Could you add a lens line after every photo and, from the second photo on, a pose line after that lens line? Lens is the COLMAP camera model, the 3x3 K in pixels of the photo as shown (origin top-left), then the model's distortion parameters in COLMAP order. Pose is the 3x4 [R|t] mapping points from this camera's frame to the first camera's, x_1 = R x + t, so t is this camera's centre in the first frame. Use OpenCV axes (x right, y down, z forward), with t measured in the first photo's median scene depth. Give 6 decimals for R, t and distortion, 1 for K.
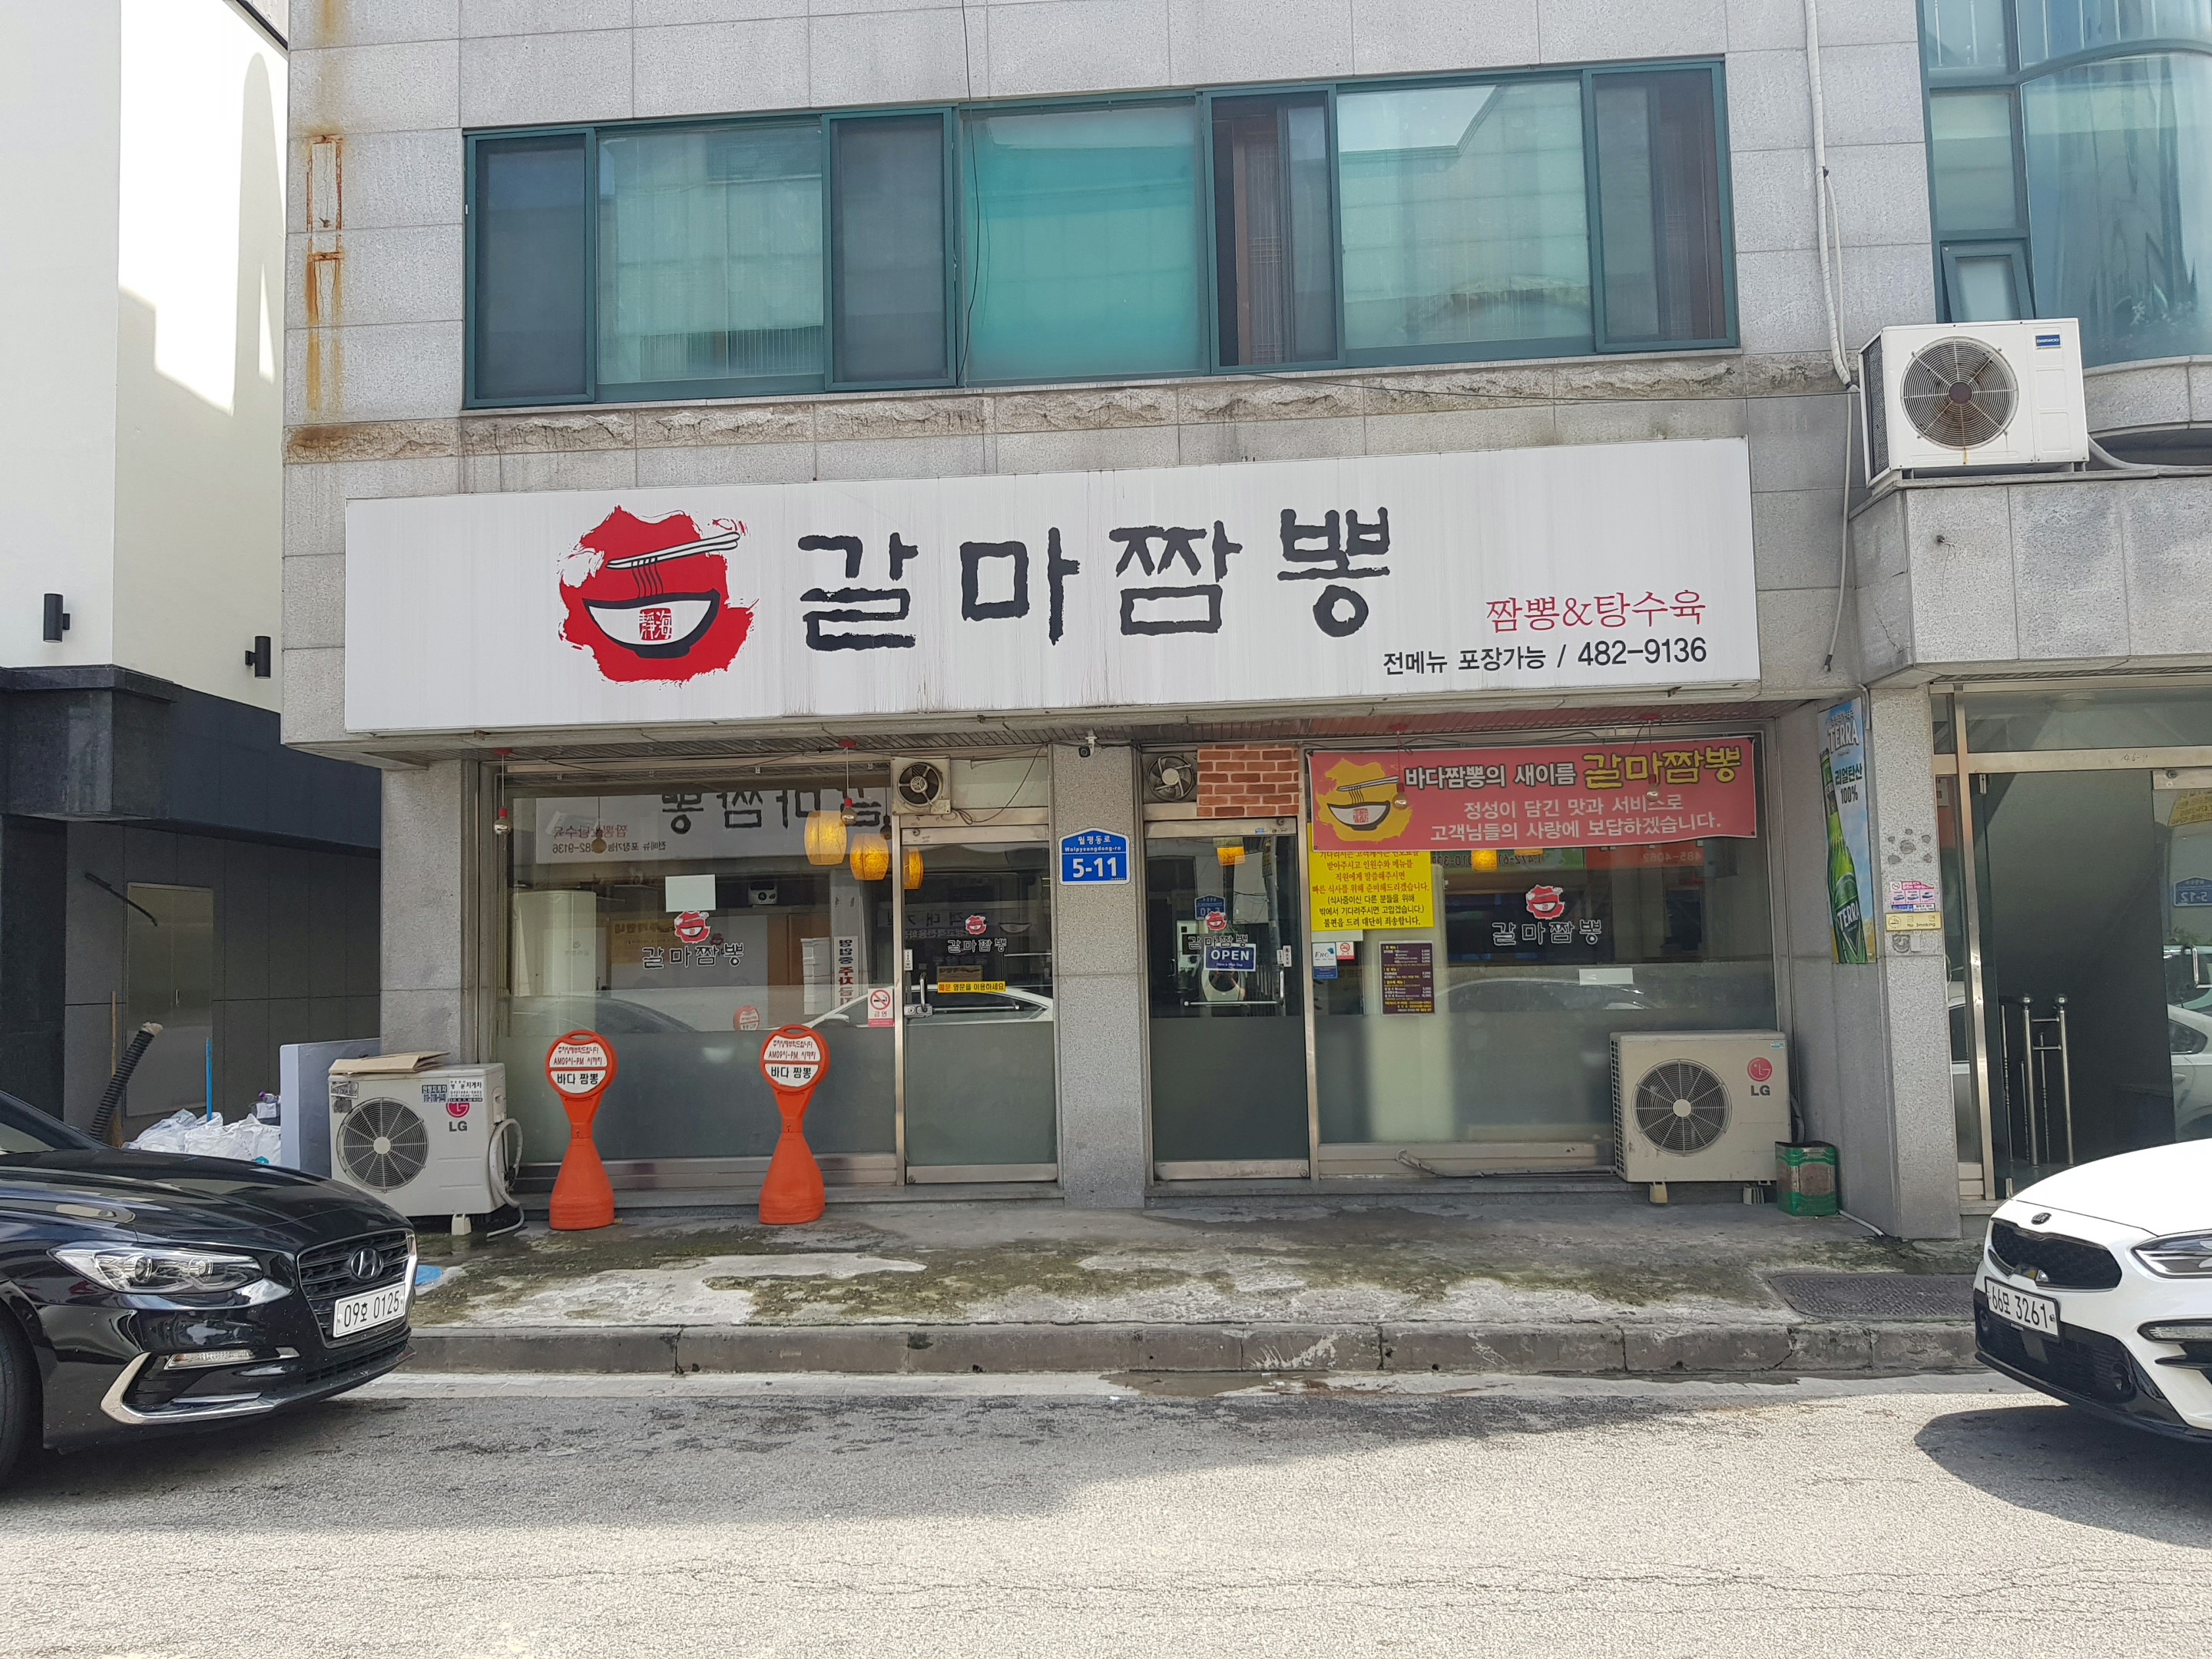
lens RADIAL K [[1730.5, 0, 1039.4], [0, 1730.5, 860.9], [0, 0, 1]] dist [0.054764, -0.101554]
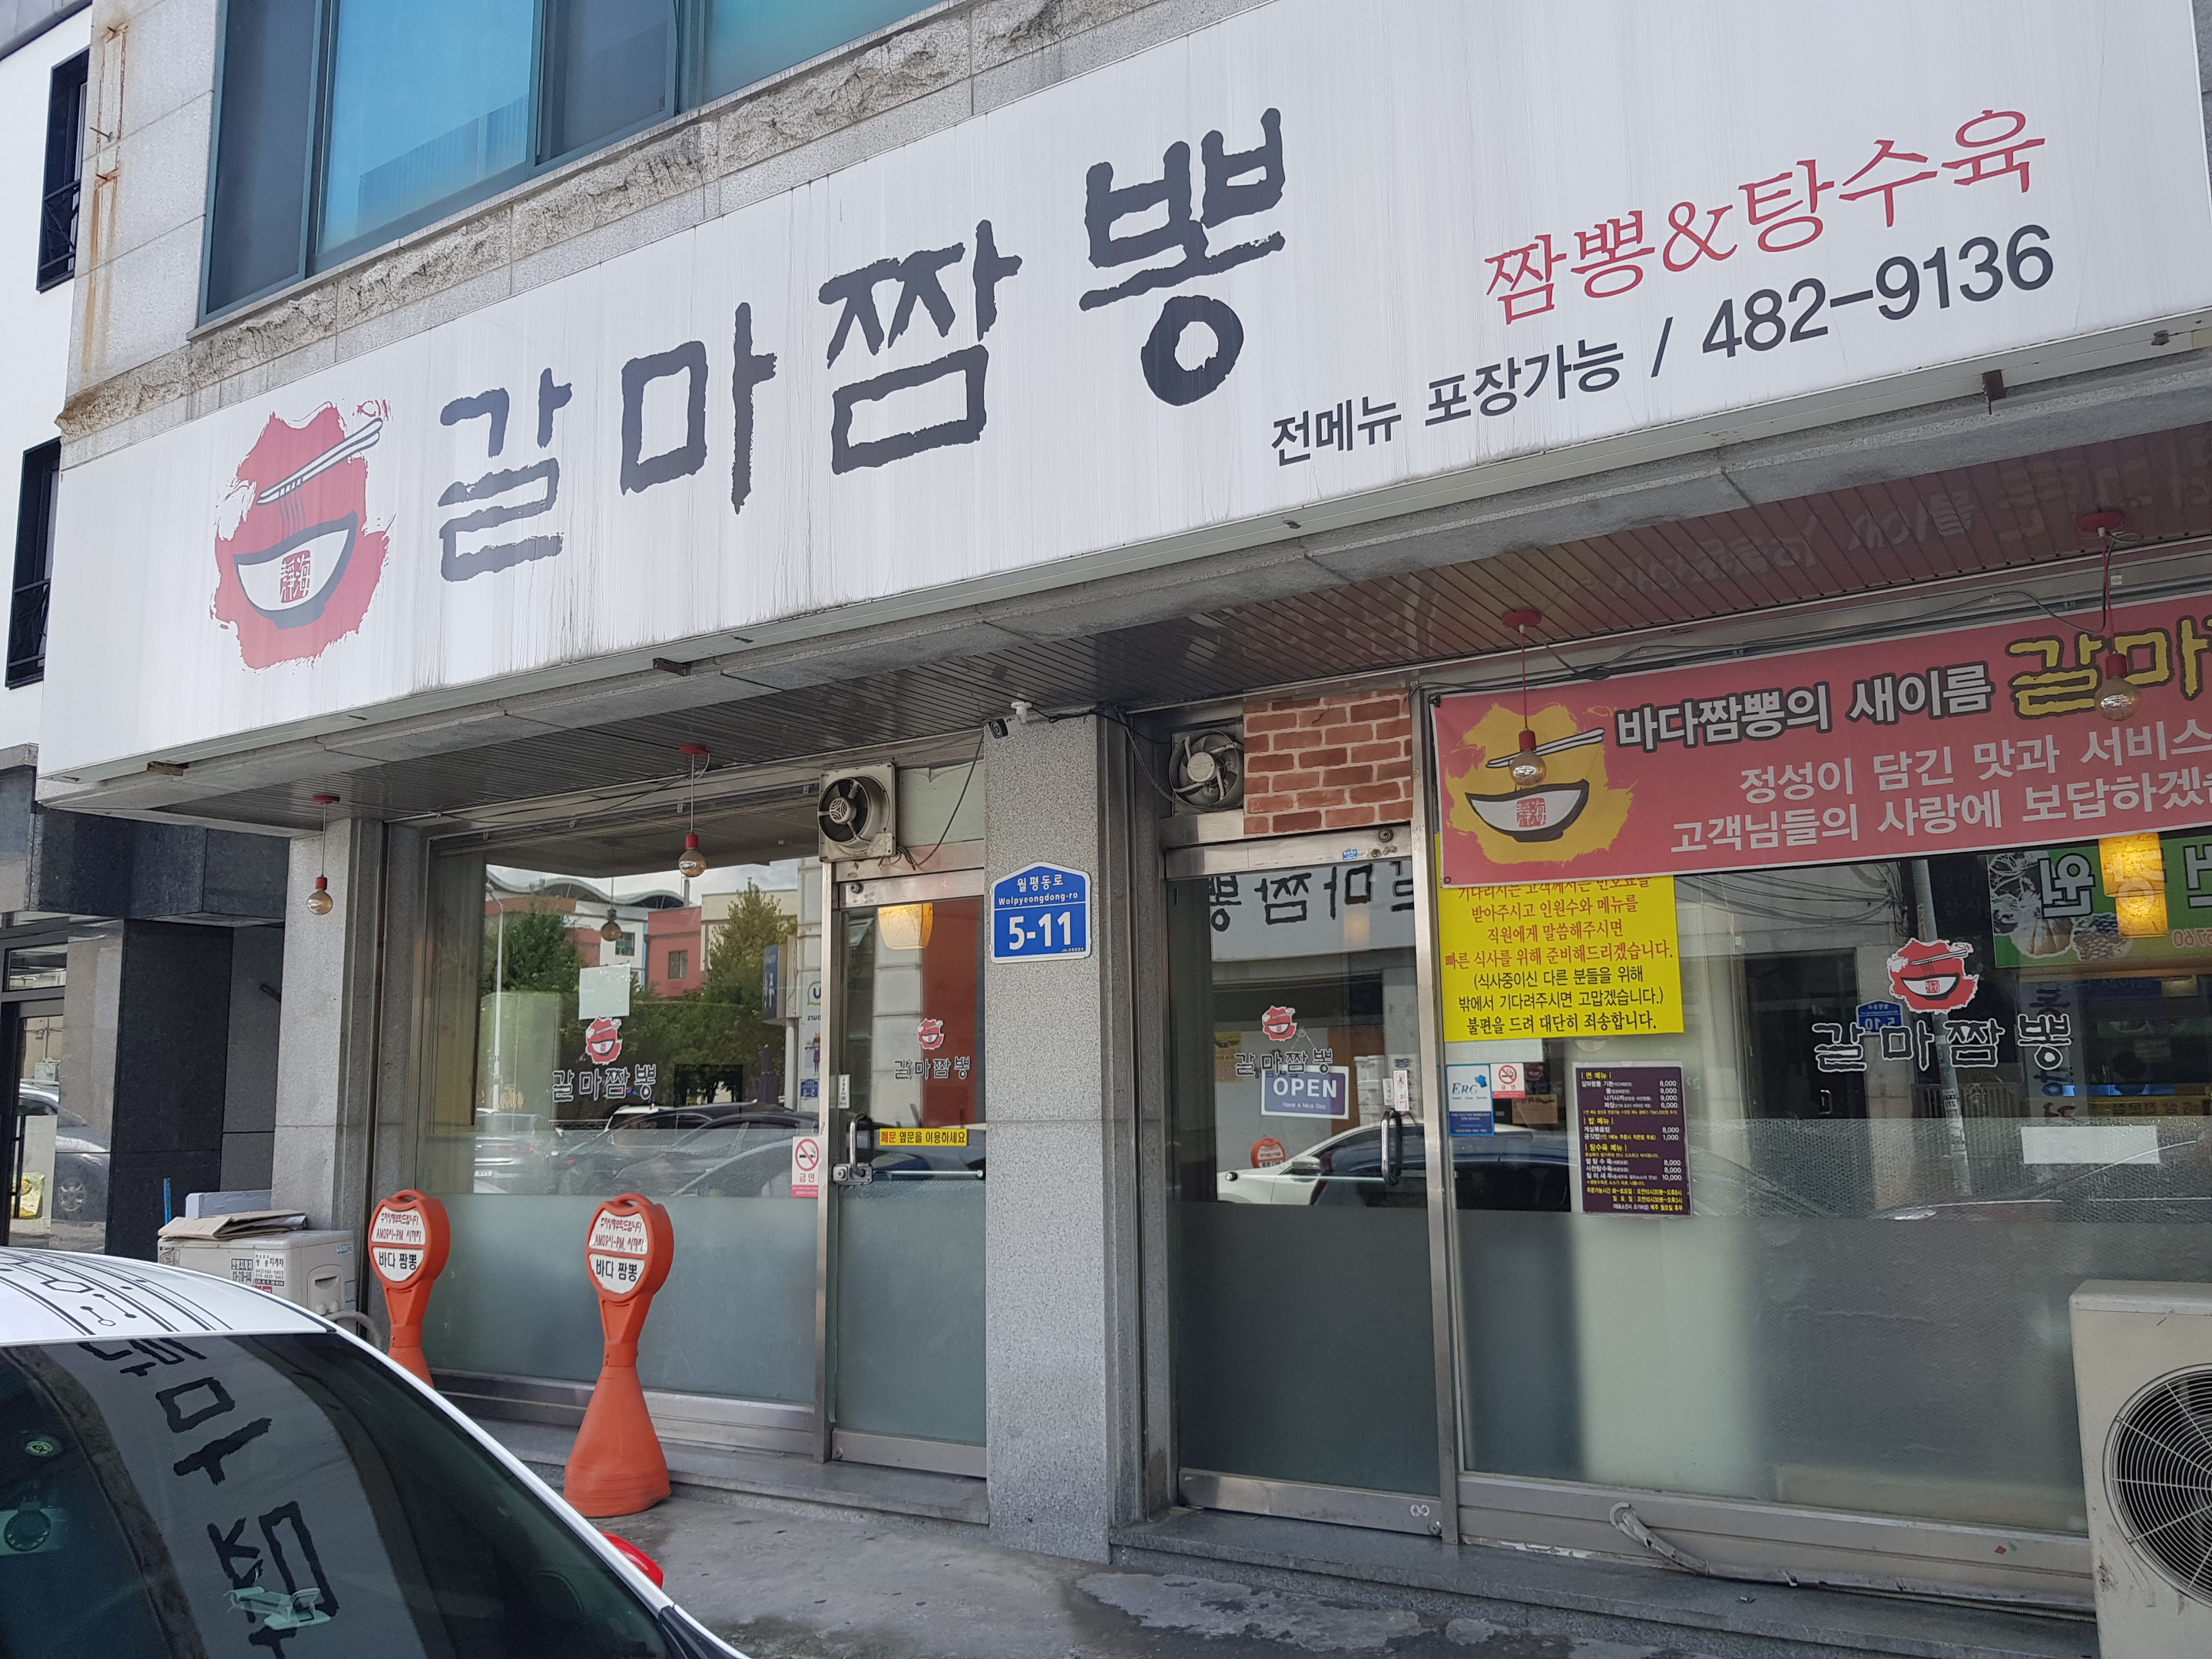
lens RADIAL K [[1730.5, 0, 1084.3], [0, 1730.5, 867.2], [0, 0, 1]] dist [0.054764, -0.101554]
pose [[0.891803, -0.049377, -0.449721, 0.302825], [0.021121, 0.997486, -0.067636, 0.021714], [0.451930, 0.050819, 0.890605, 0.502297]]
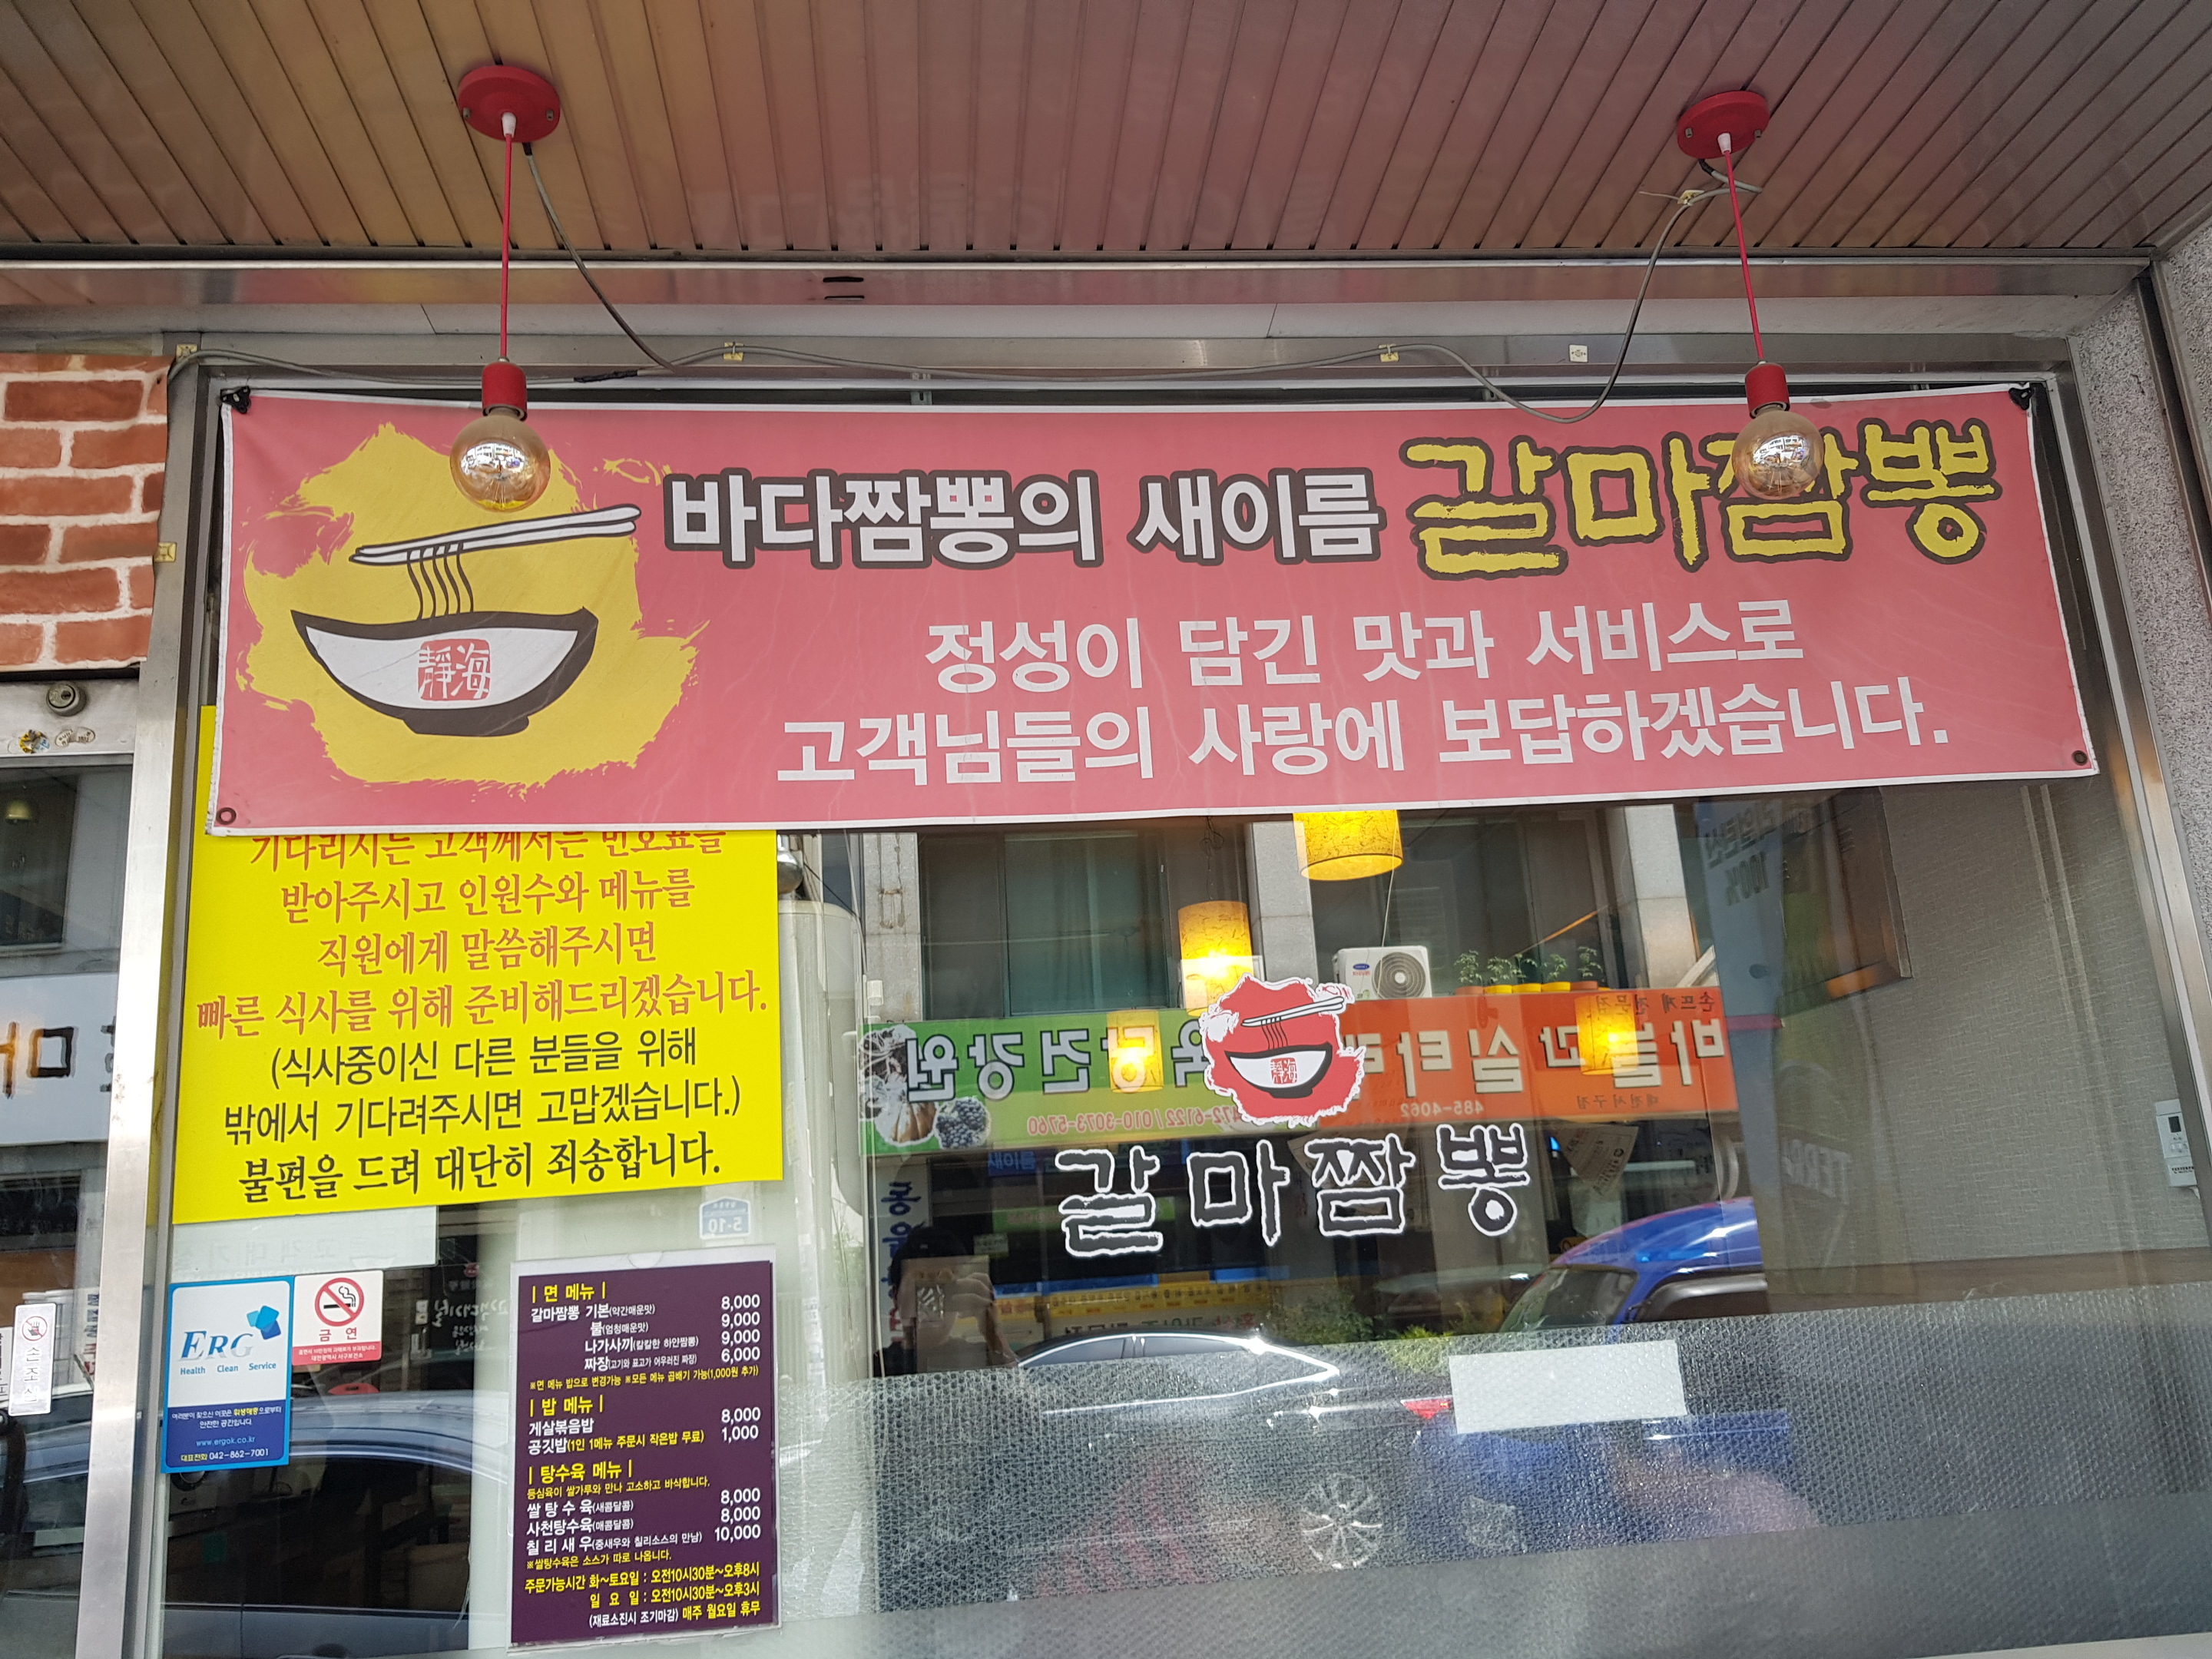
lens RADIAL K [[1730.5, 0, 1133.5], [0, 1730.5, 856.4], [0, 0, 1]] dist [0.054764, -0.101554]
pose [[0.972967, 0.015309, 0.230436, 0.223059], [0.026909, 0.983489, -0.178958, 0.038670], [-0.229371, 0.180321, 0.956490, 0.793856]]
